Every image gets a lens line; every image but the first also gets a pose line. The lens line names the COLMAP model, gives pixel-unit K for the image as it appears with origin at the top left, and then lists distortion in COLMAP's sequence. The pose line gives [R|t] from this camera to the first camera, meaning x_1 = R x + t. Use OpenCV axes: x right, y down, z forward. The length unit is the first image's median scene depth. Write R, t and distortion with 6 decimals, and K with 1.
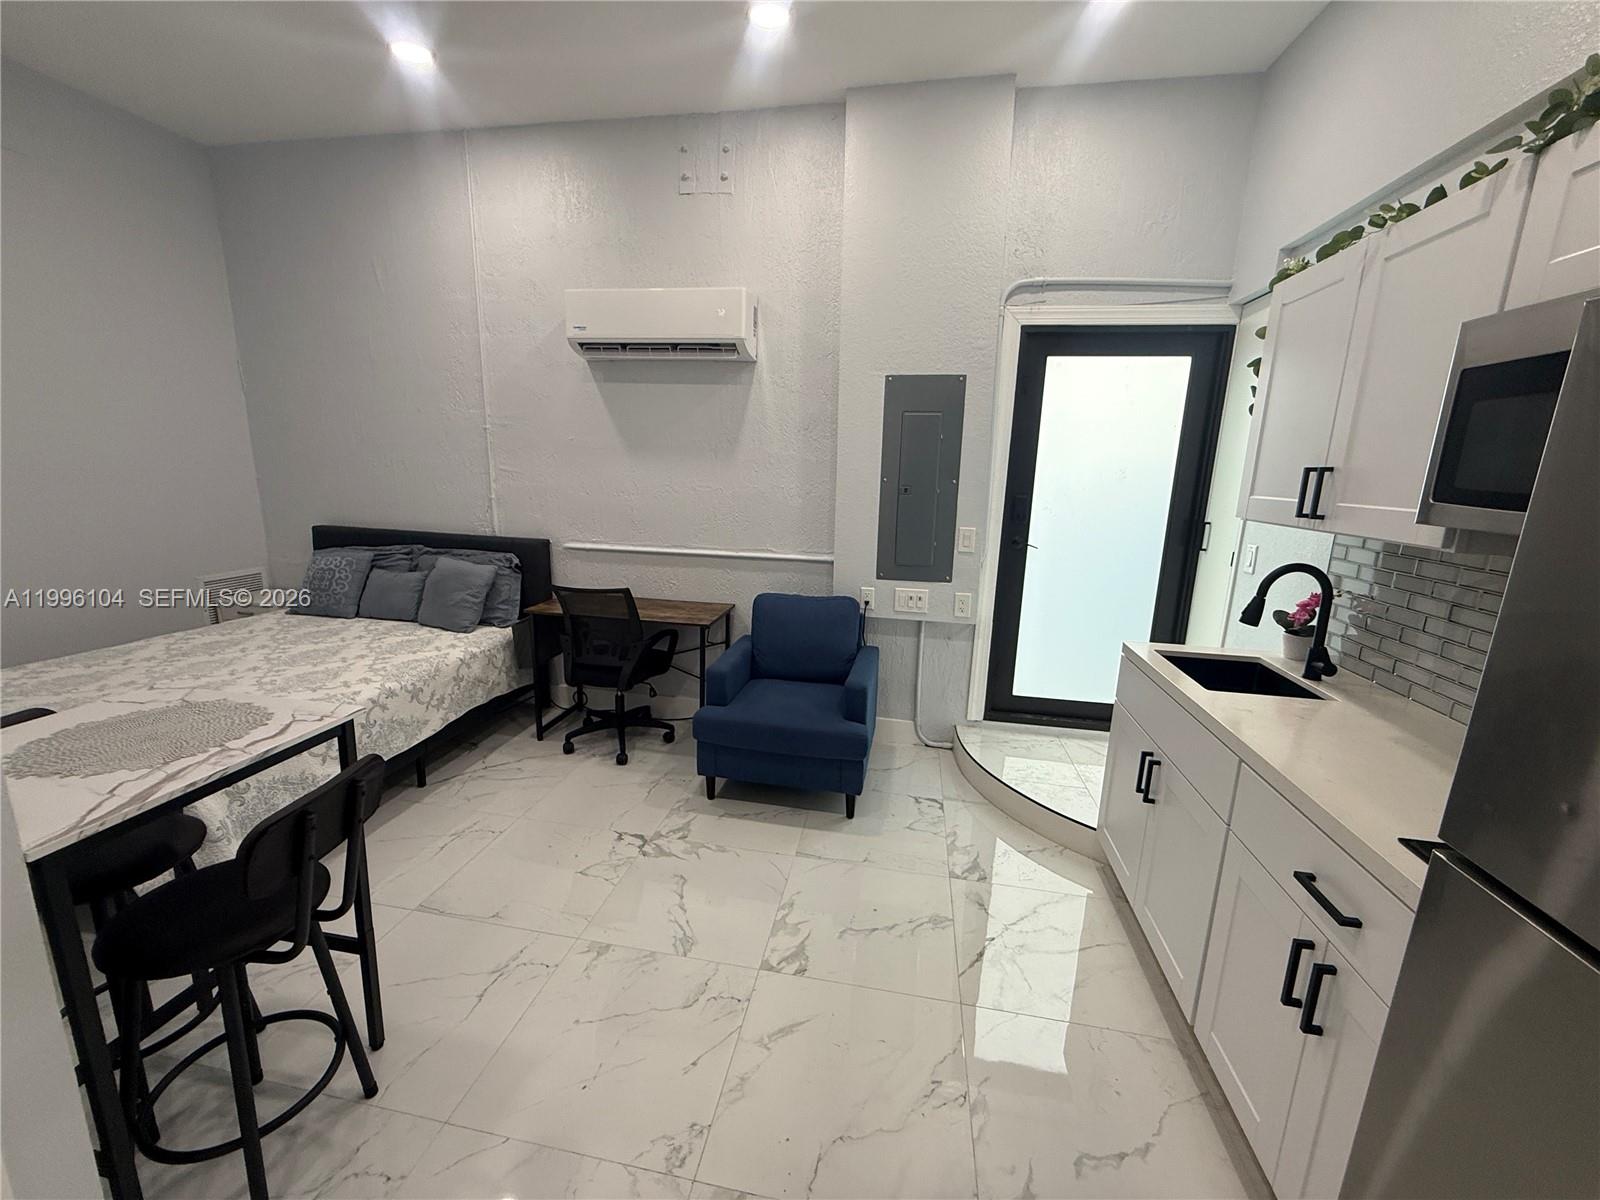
lens RADIAL K [[635.9, 0, 796.1], [0, 635.9, 600.3], [0, 0, 1]] dist [0.000047, 0.000026]
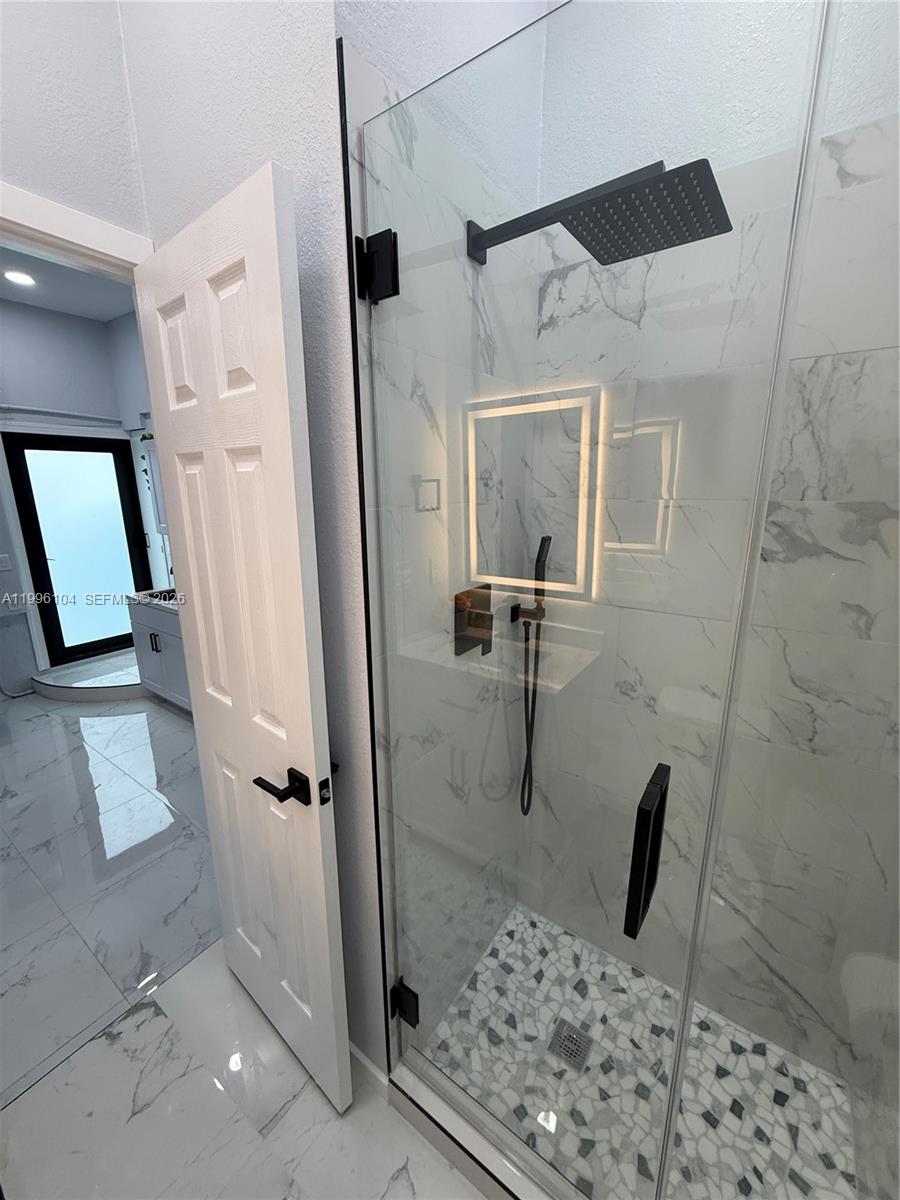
lens RADIAL K [[476.9, 0, 450.4], [0, 476.9, 599.2], [0, 0, 1]] dist [0.000047, 0.000026]
pose [[0.419773, -0.250187, 0.872466, -0.360380], [0.204230, 0.962644, 0.177784, 0.011507], [-0.884353, 0.103555, 0.455187, -0.584928]]
